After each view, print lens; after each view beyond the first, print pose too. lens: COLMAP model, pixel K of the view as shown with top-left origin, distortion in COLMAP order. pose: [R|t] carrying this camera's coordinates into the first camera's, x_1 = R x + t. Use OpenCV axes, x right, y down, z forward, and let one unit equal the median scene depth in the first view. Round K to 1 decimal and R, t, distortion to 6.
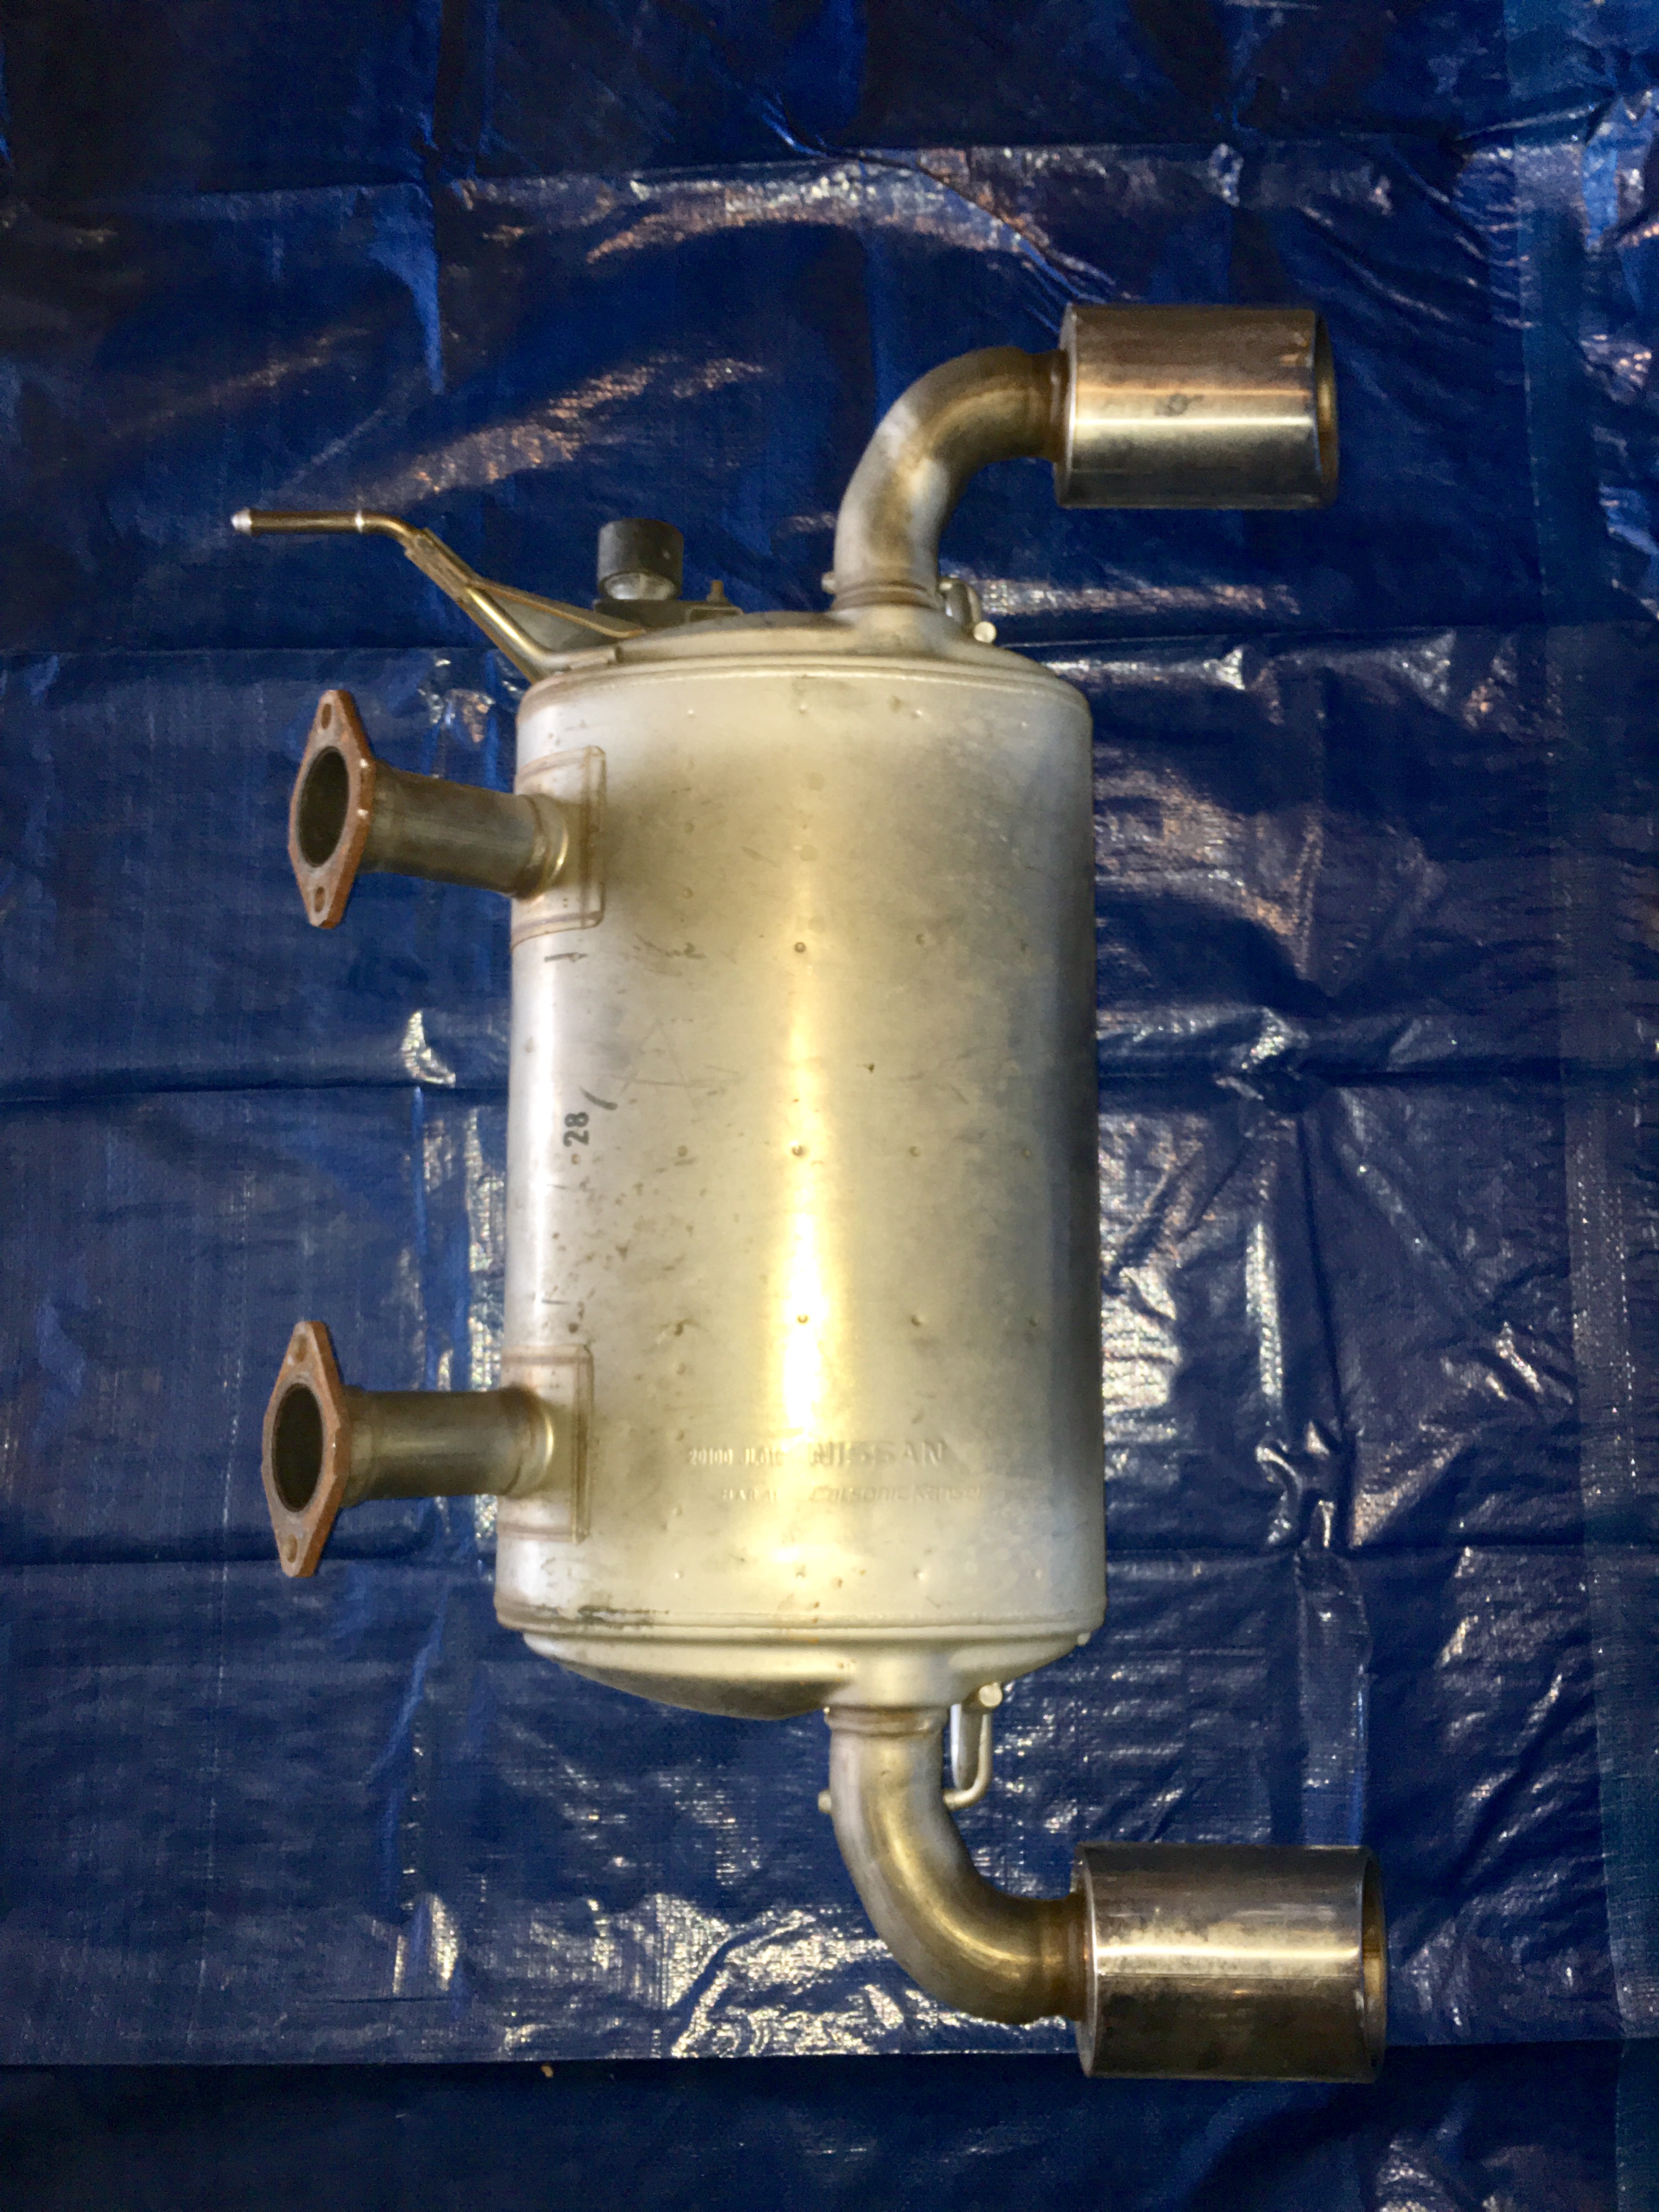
lens RADIAL K [[1851.3, 0, 829.5], [0, 1851.3, 1106.0], [0, 0, 1]] dist [0.088235, 0.000611]
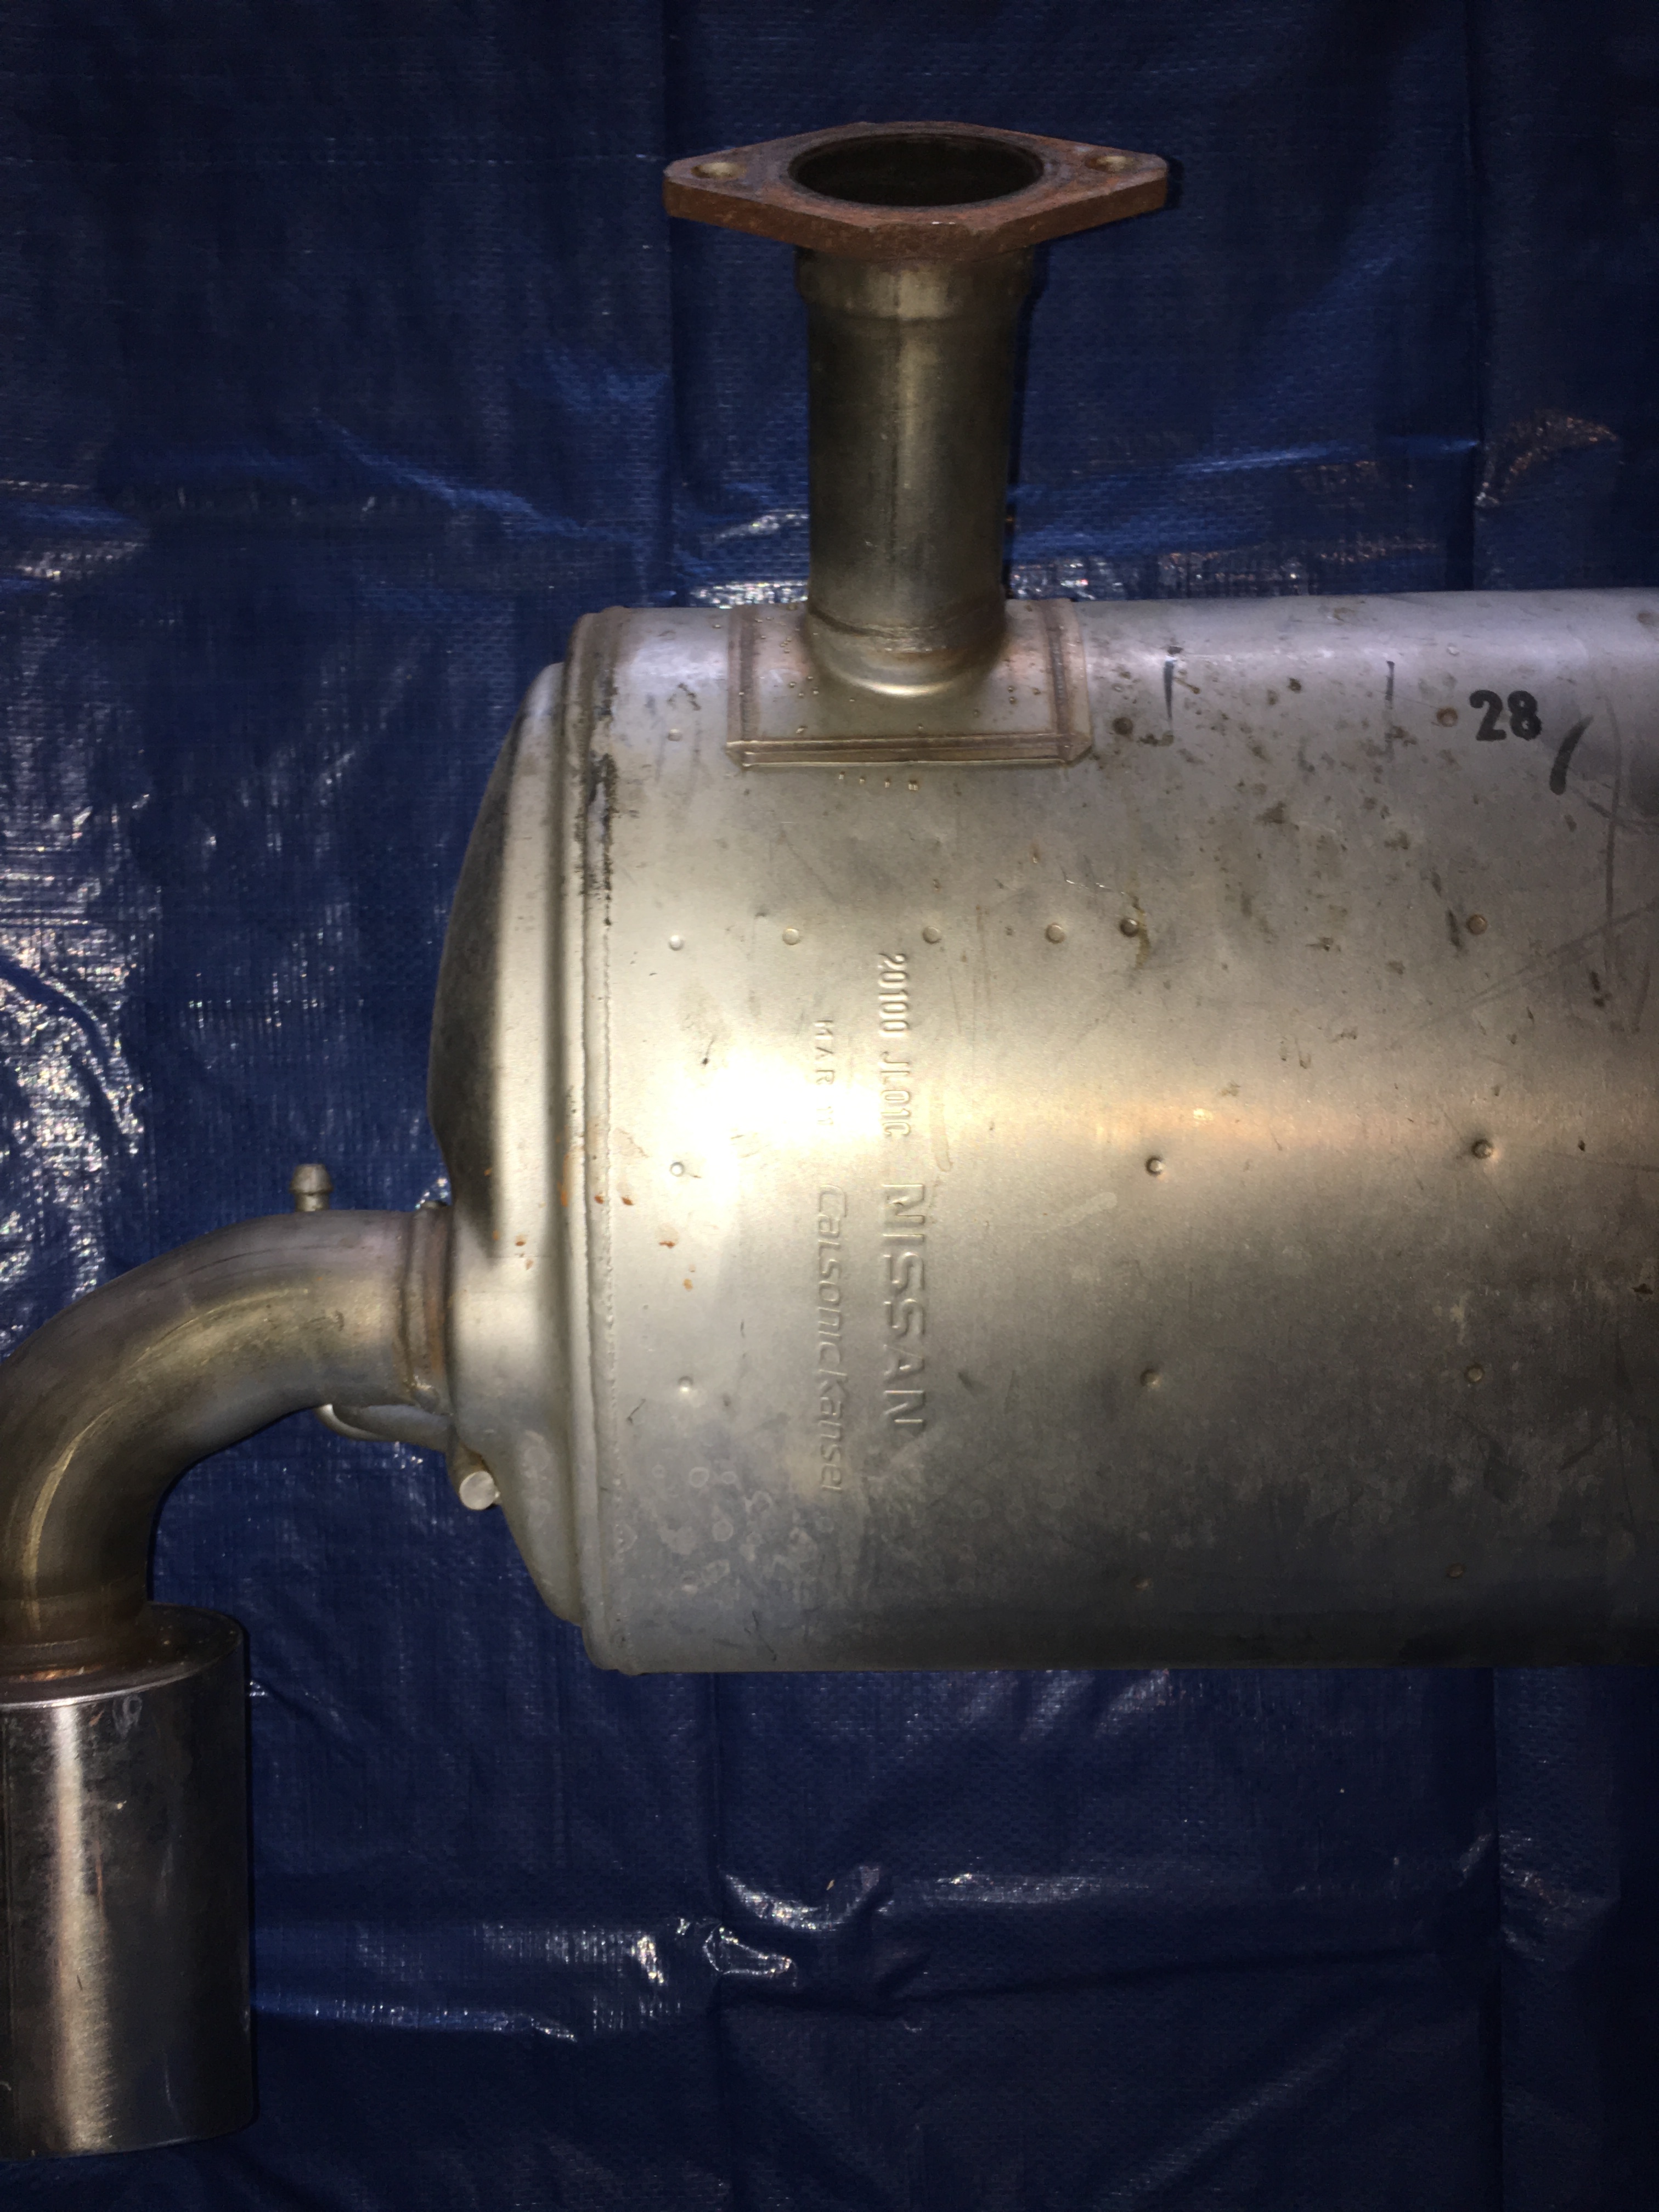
lens RADIAL K [[1786.2, 0, 829.5], [0, 1786.2, 1106.0], [0, 0, 1]] dist [0.064958, 0.002115]
pose [[0.016796, 0.998639, 0.049376, -0.056753], [-0.992562, 0.010698, 0.121269, 0.141591], [0.120576, -0.051046, 0.991391, 0.478064]]
